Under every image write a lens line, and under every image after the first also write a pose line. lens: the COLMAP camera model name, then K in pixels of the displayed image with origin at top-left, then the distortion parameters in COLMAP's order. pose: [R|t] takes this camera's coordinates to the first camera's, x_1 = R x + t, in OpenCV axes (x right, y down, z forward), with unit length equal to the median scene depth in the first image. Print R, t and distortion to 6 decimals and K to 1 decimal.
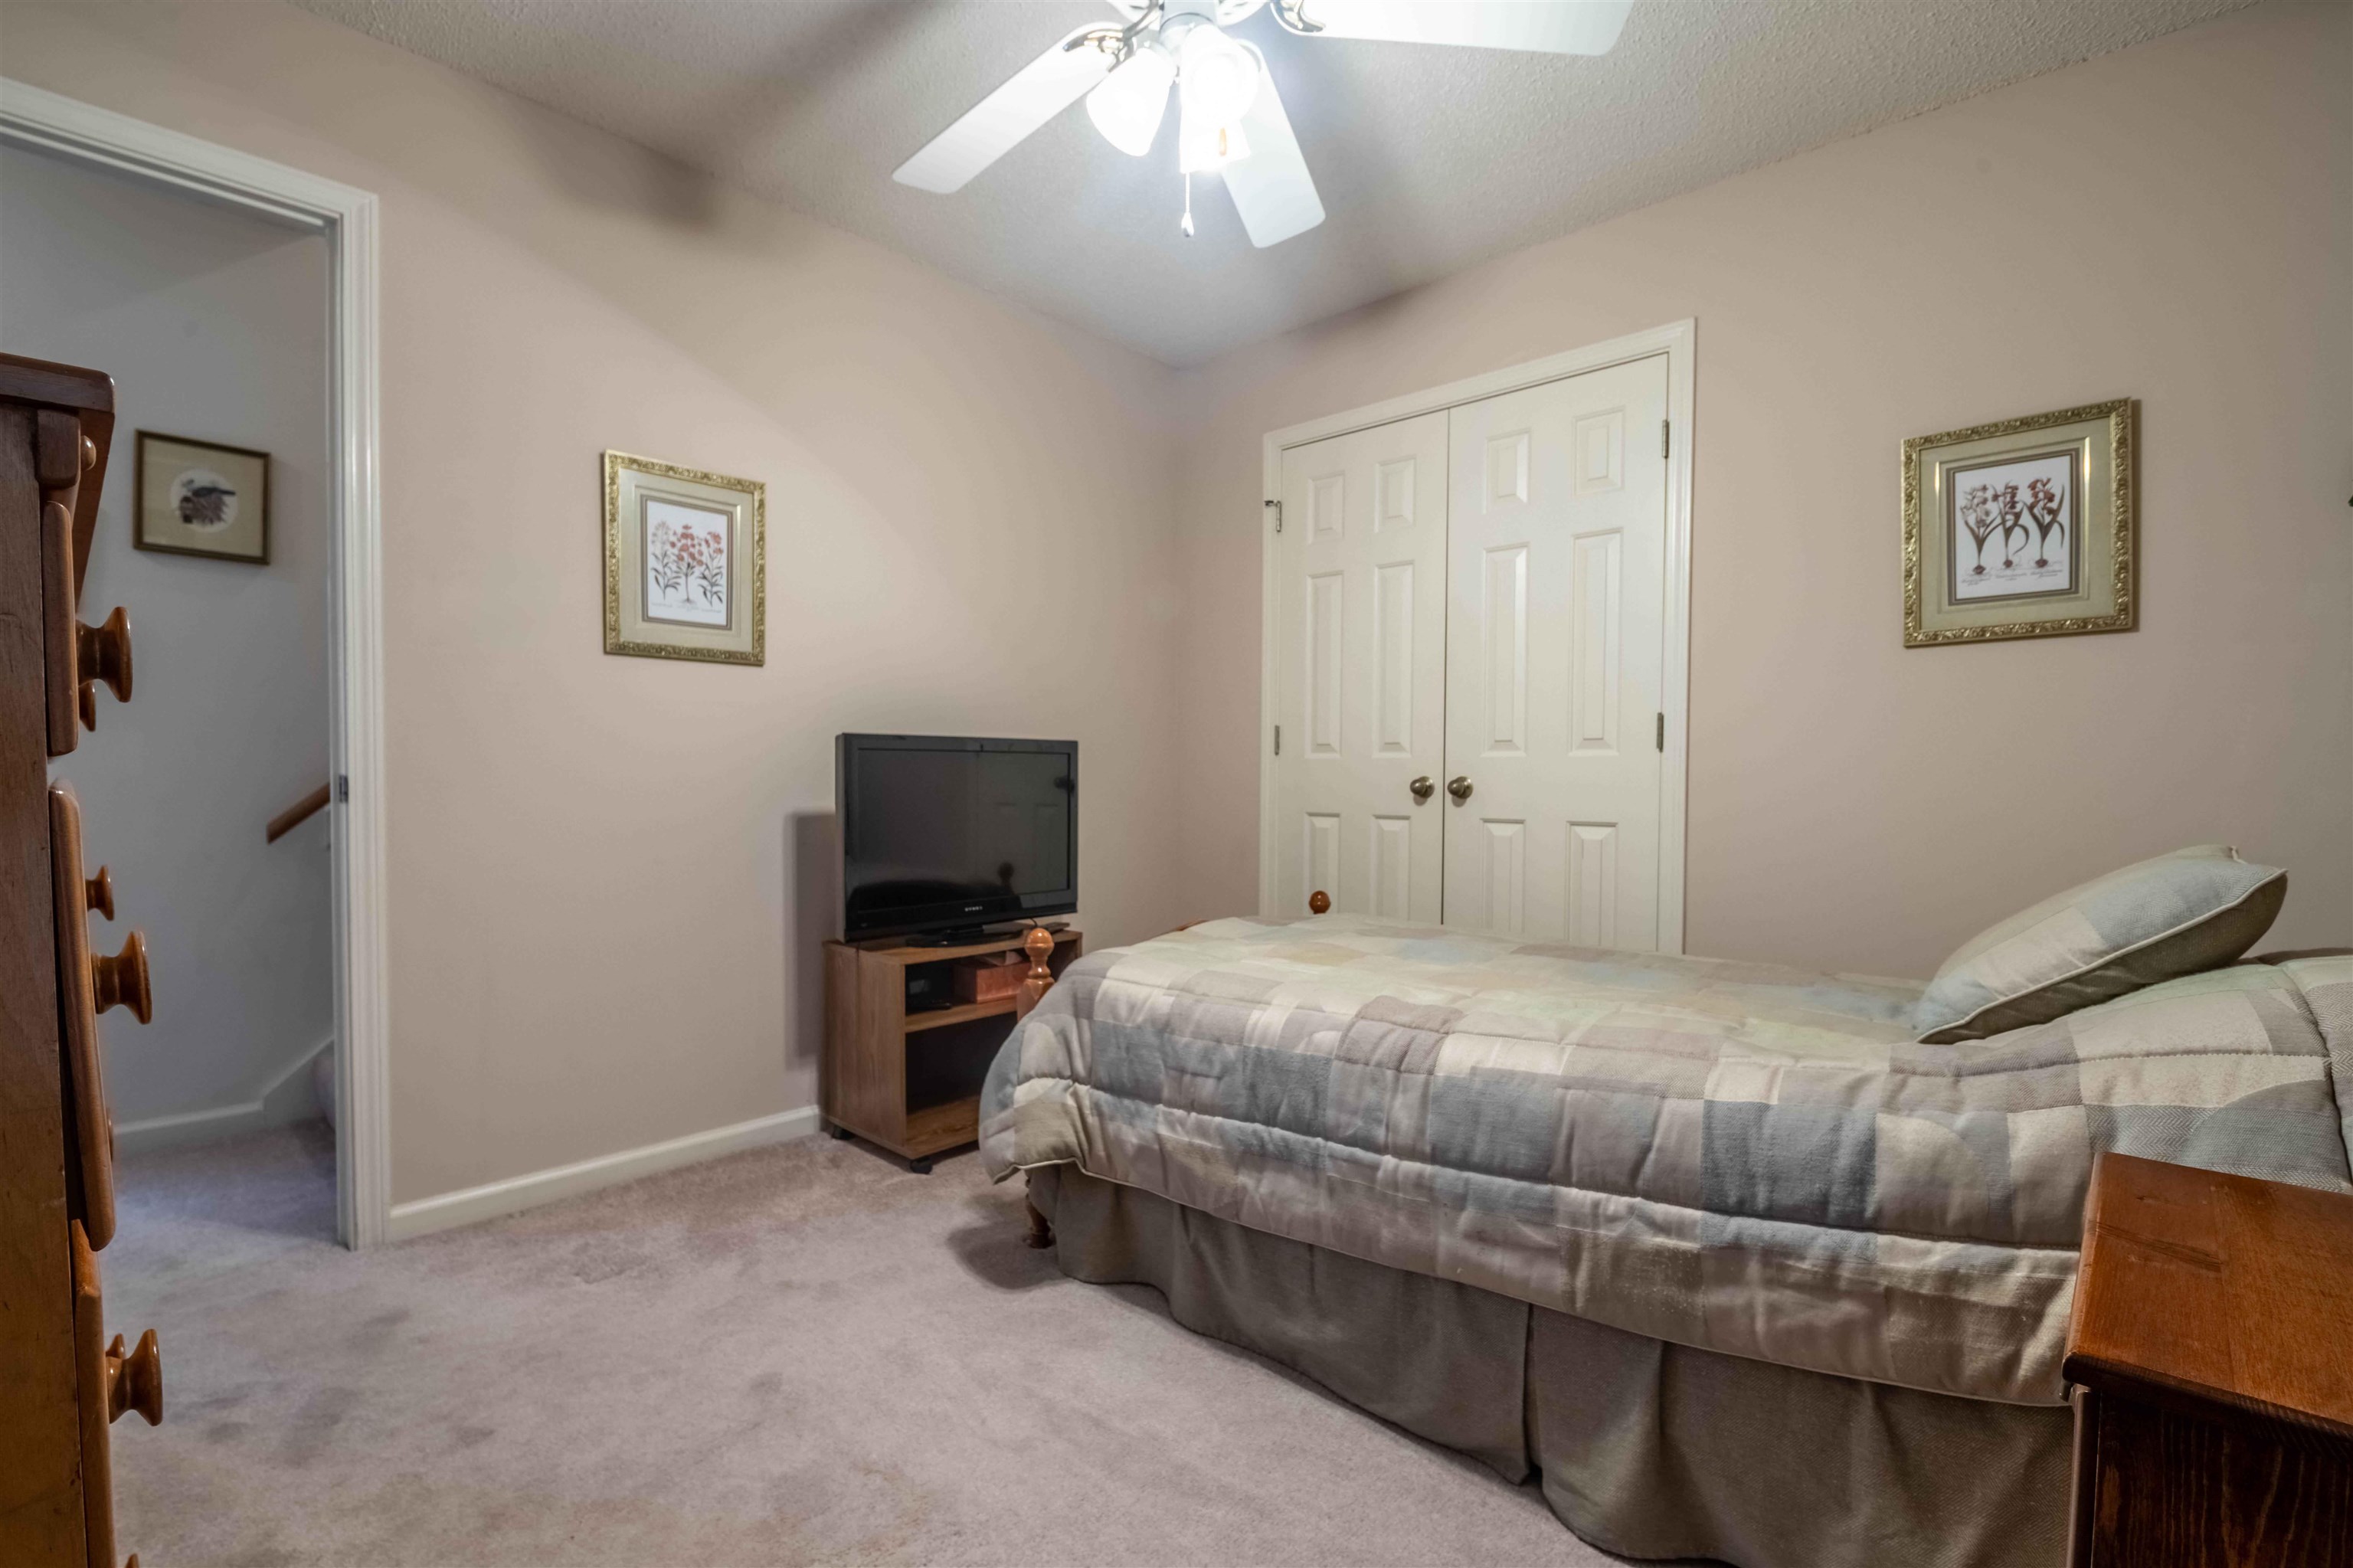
lens RADIAL K [[1047.0, 0, 1165.4], [0, 1047.0, 800.8], [0, 0, 1]] dist [-0.002194, -0.008201]
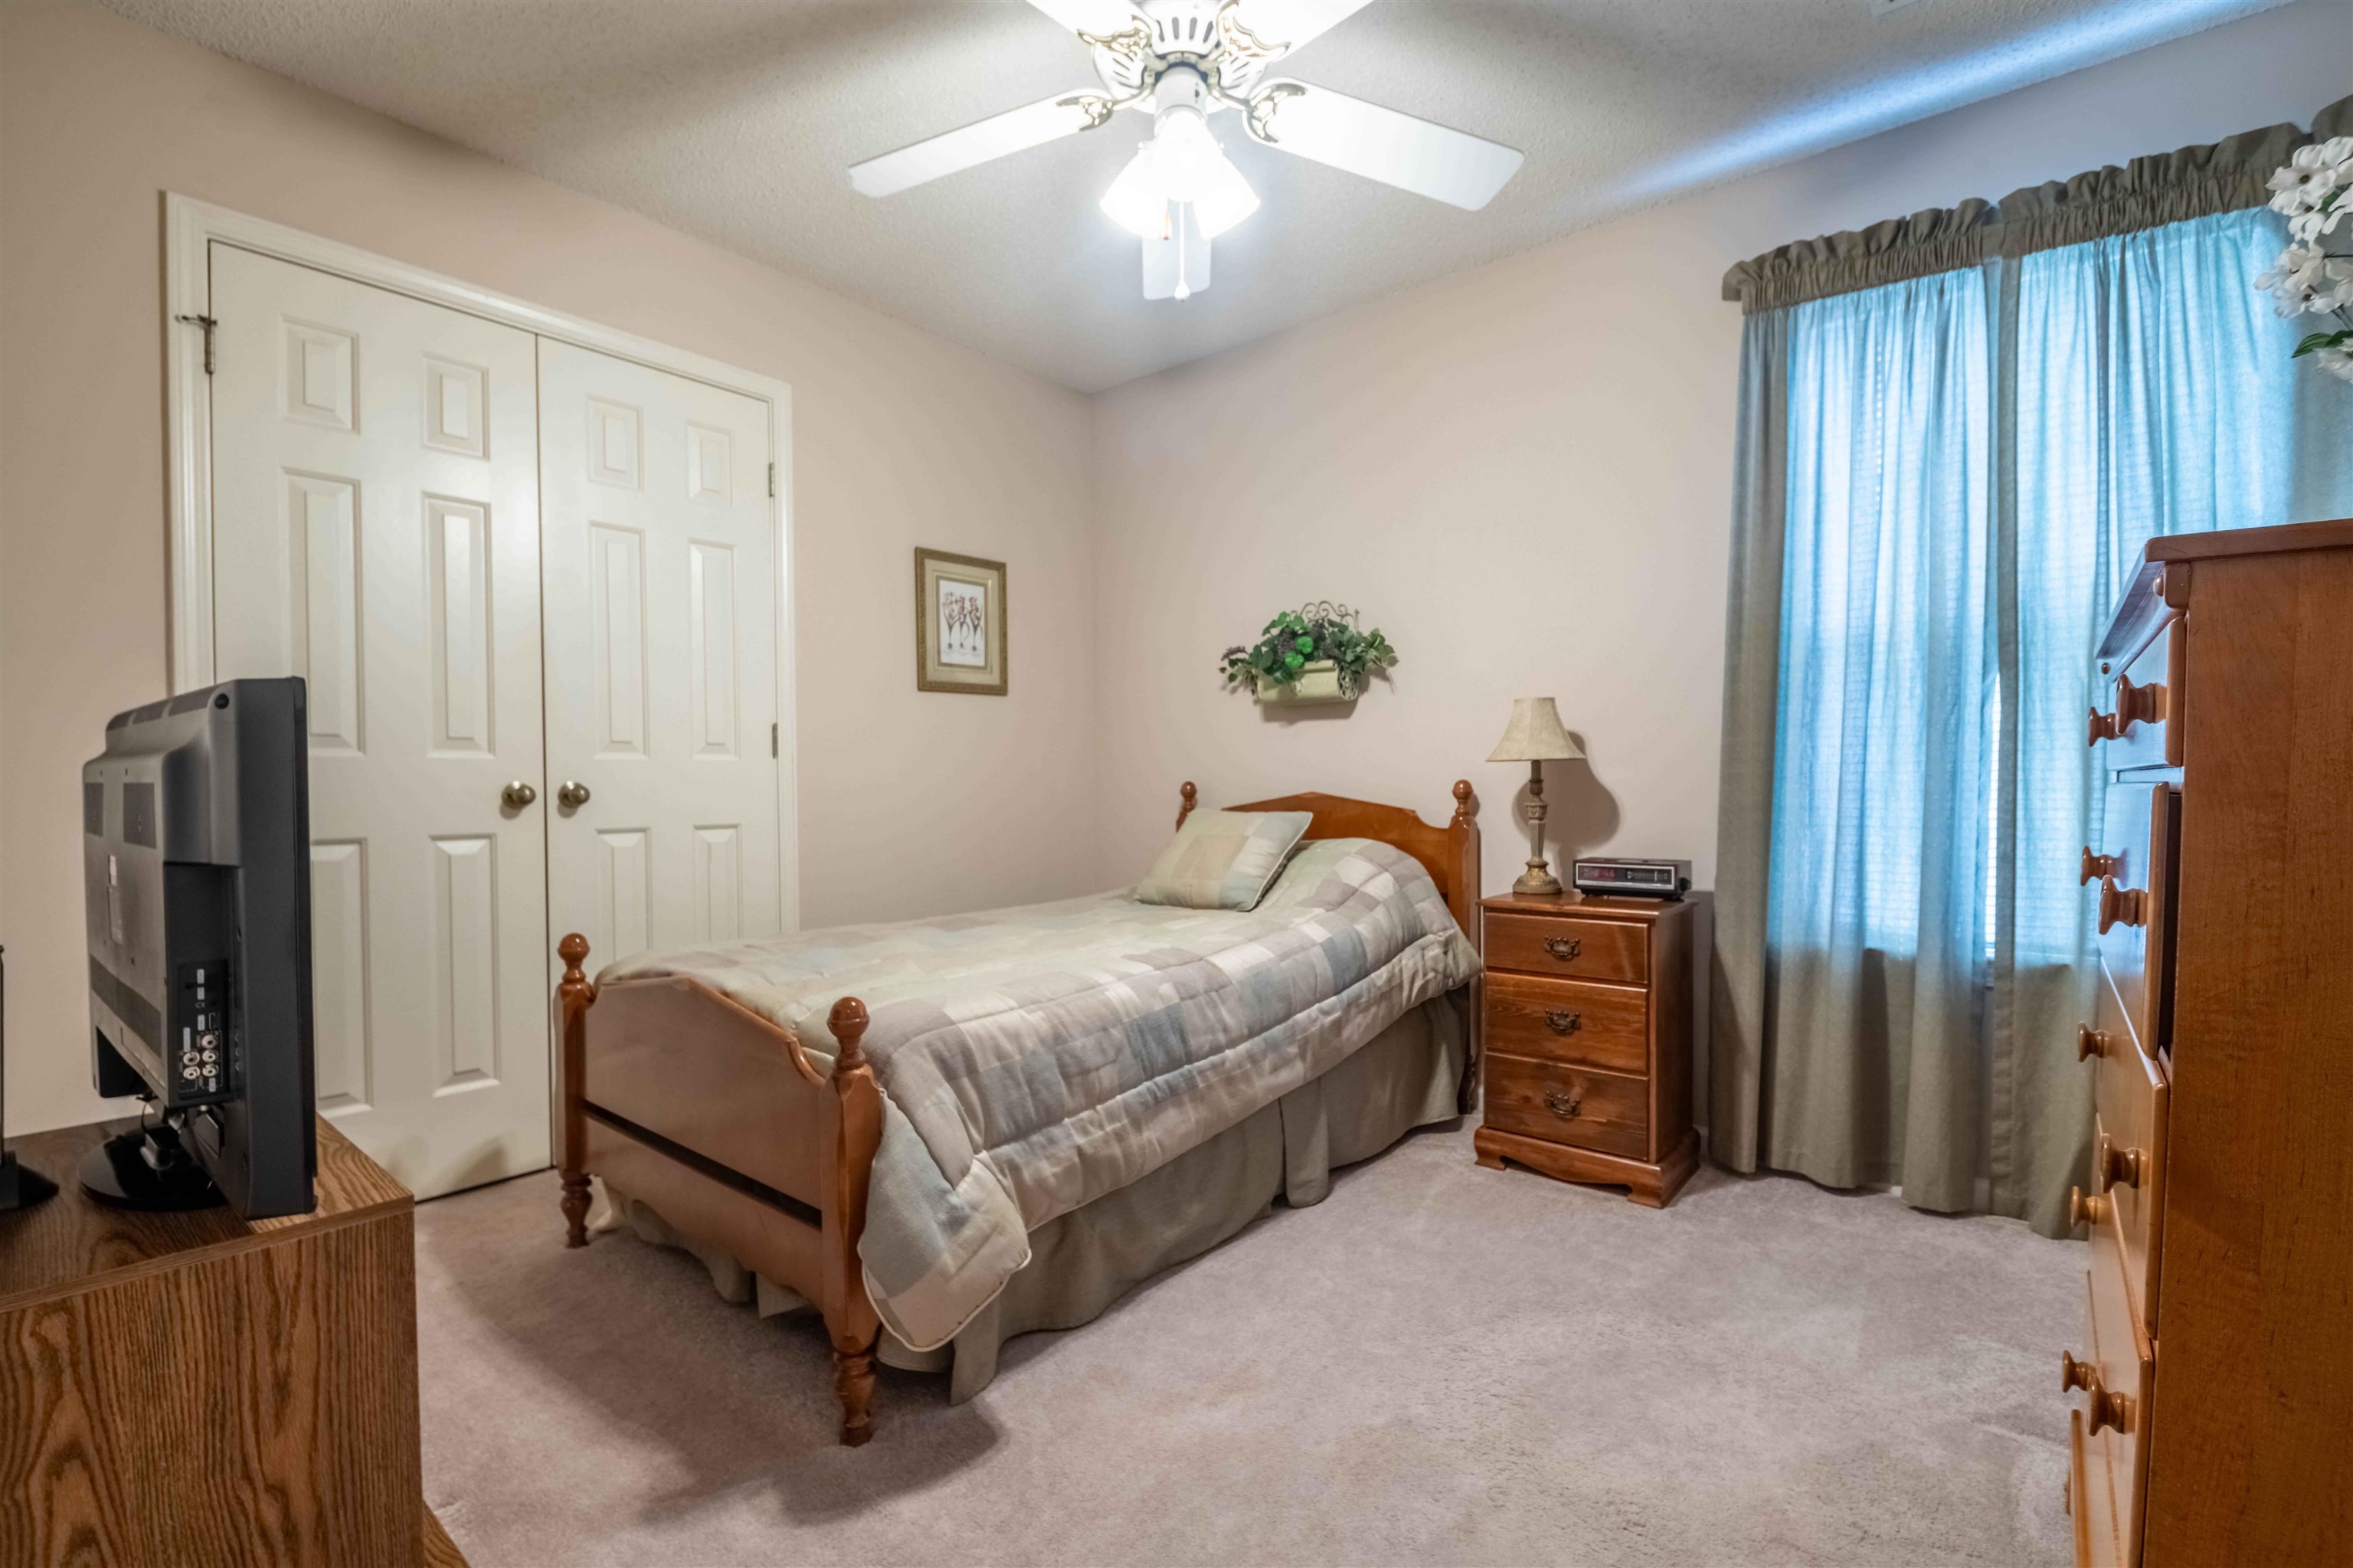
lens RADIAL K [[1047.0, 0, 1165.5], [0, 1047.0, 778.0], [0, 0, 1]] dist [-0.002194, -0.008201]
pose [[-0.057402, -0.005719, 0.998335, -1.031066], [0.026084, 0.999634, 0.007226, -0.034920], [-0.998010, 0.026455, -0.057232, 0.998274]]
